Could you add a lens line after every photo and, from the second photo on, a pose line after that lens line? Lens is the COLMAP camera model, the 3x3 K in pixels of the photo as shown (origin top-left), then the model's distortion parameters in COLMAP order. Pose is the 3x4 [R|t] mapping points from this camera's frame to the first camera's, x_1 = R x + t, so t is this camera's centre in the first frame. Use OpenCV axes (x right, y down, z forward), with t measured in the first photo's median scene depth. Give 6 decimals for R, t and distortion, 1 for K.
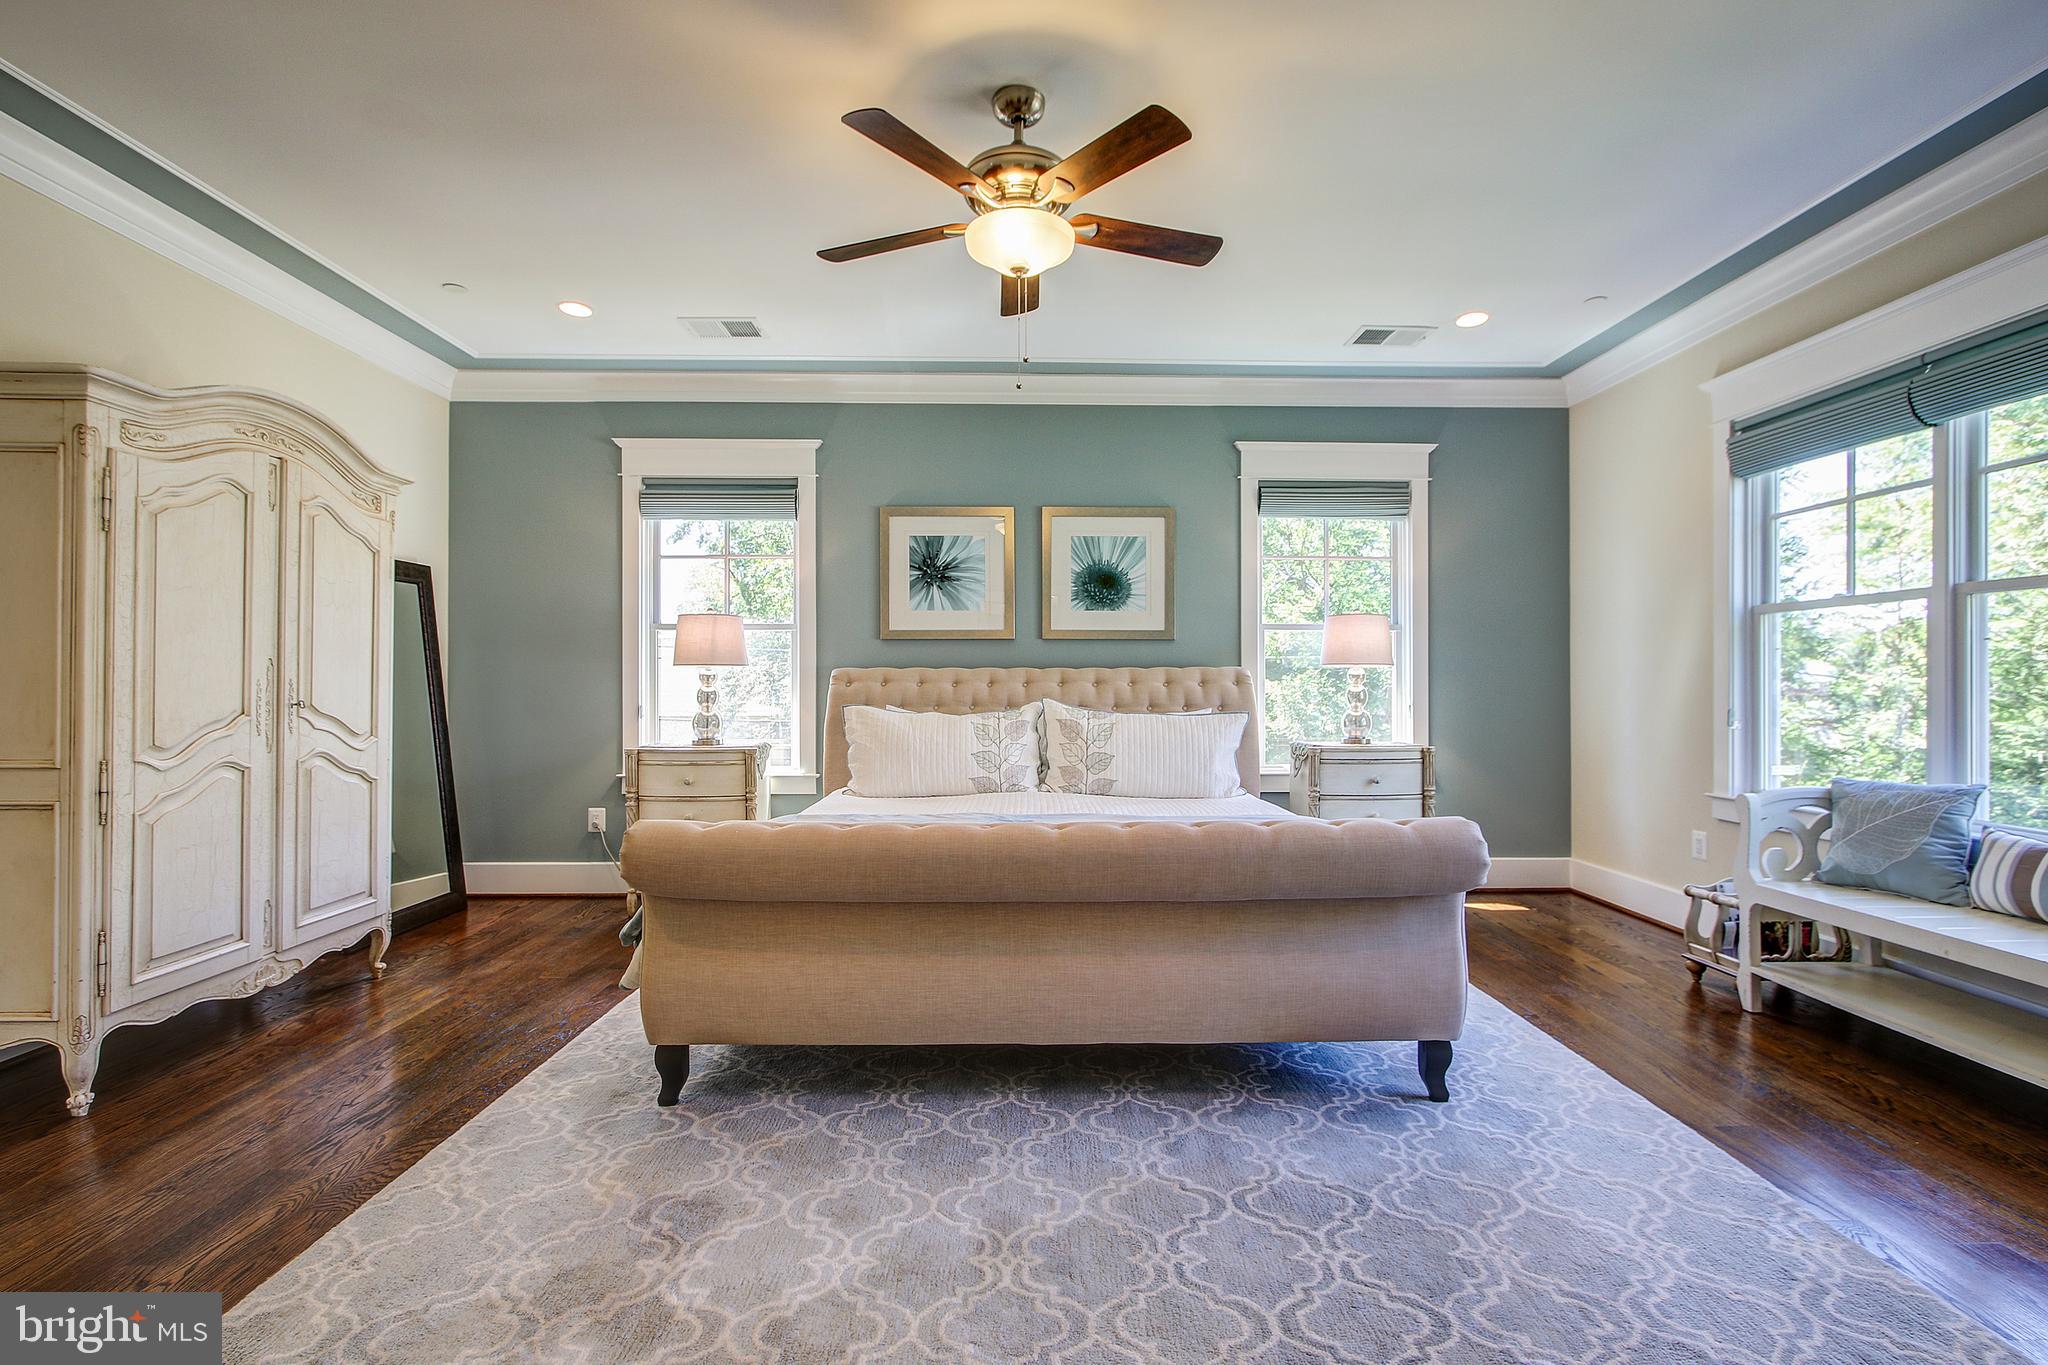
lens RADIAL K [[958.9, 0, 1035.2], [0, 958.9, 673.3], [0, 0, 1]] dist [-0.005556, 0.001852]
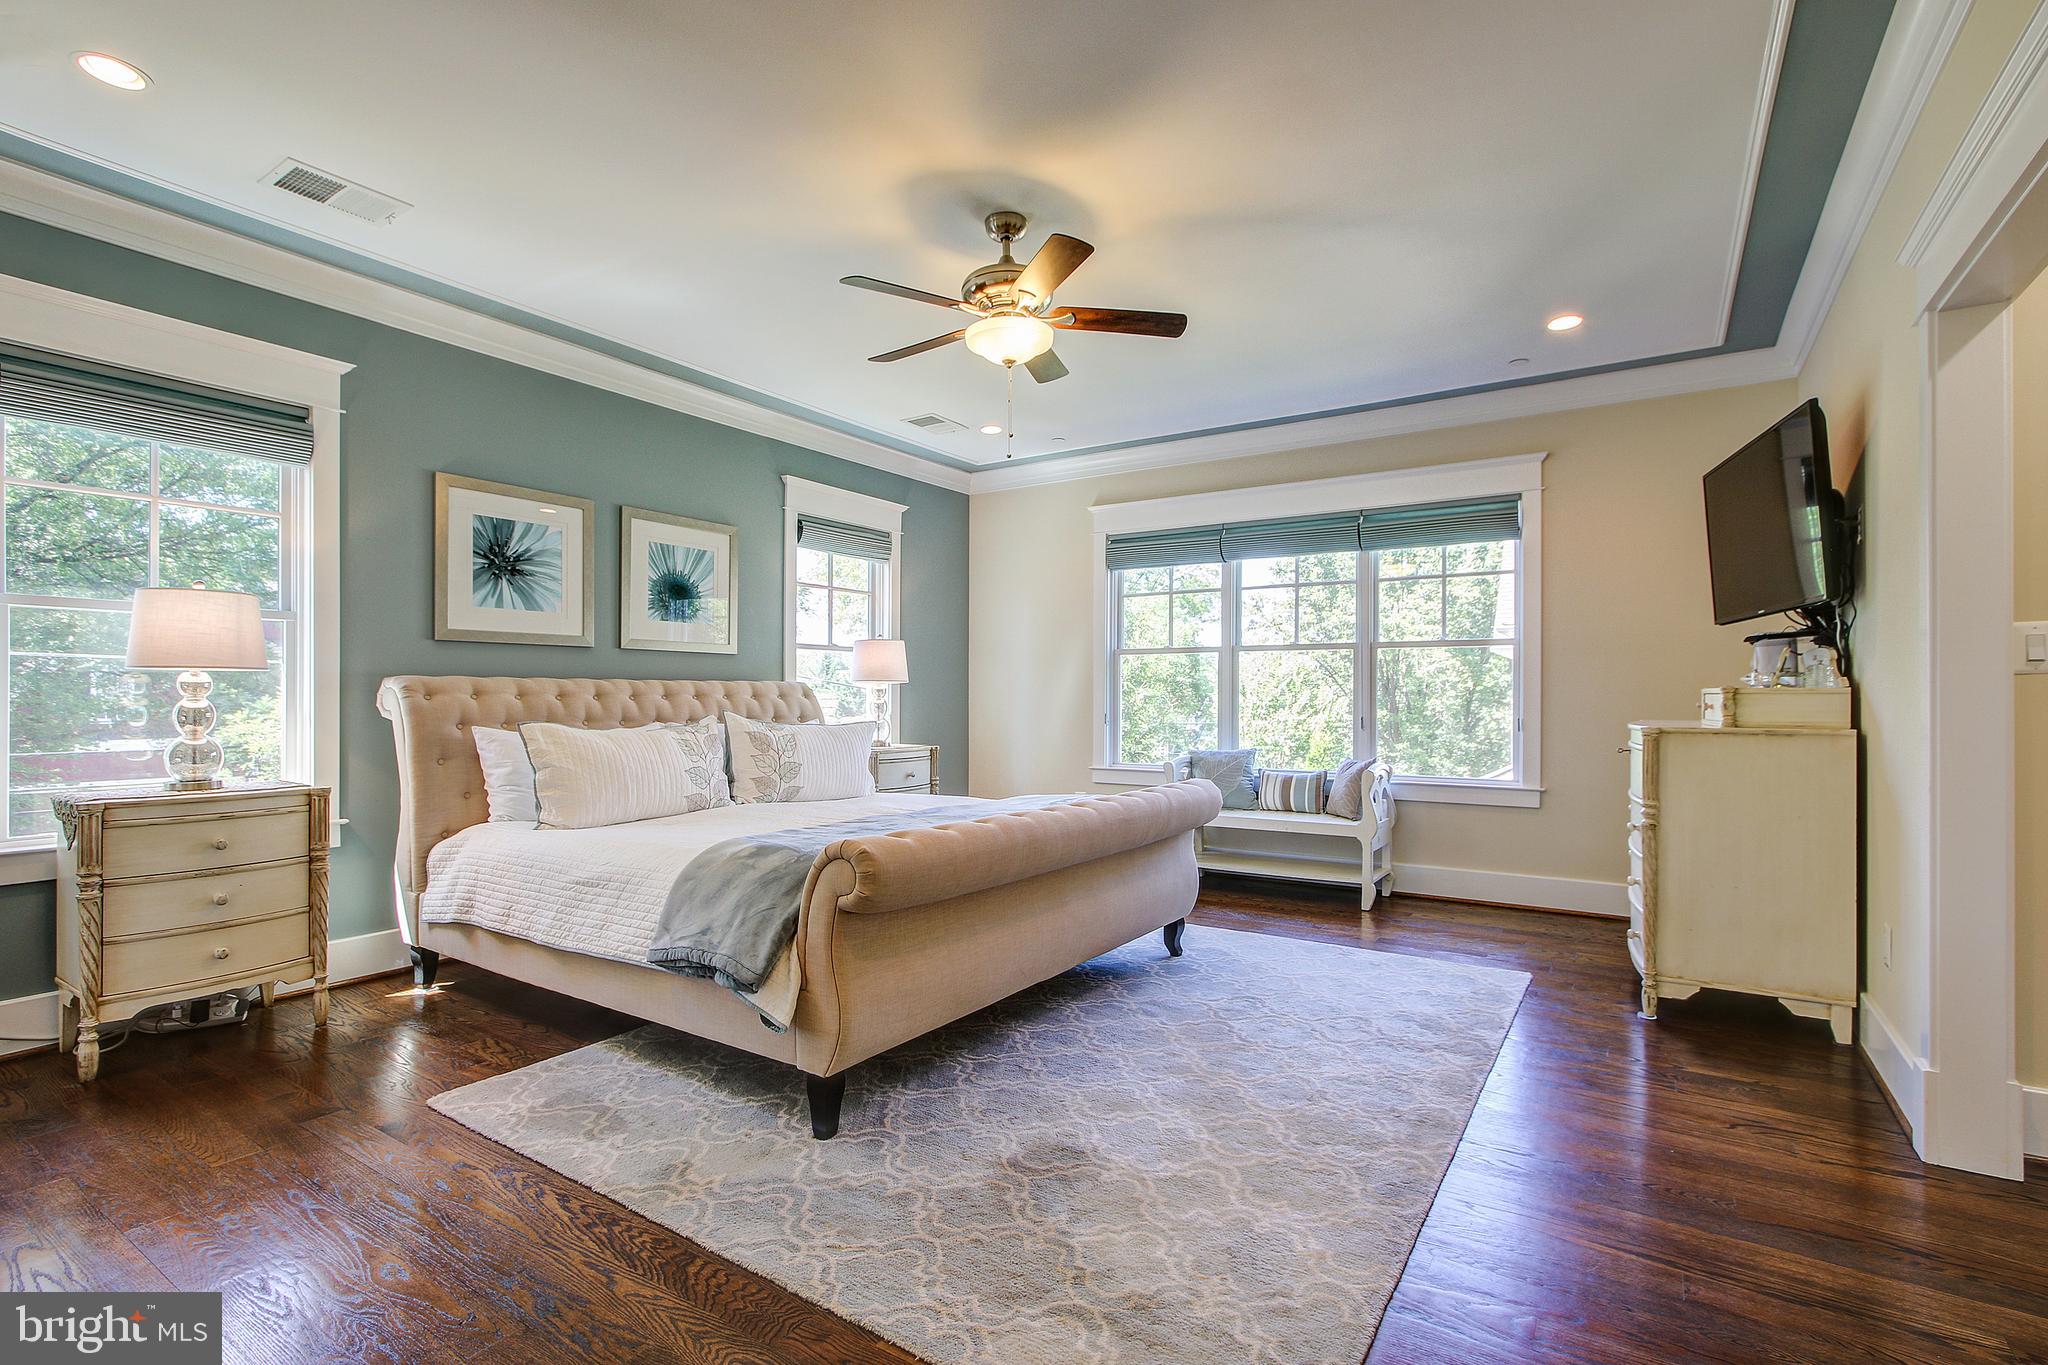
lens RADIAL K [[958.9, 0, 1039.0], [0, 958.9, 695.4], [0, 0, 1]] dist [-0.005556, 0.001852]
pose [[0.561191, 0.001343, 0.827685, -0.534228], [-0.012938, 0.999891, 0.007150, -0.001992], [-0.827585, -0.014721, 0.561147, 0.144660]]
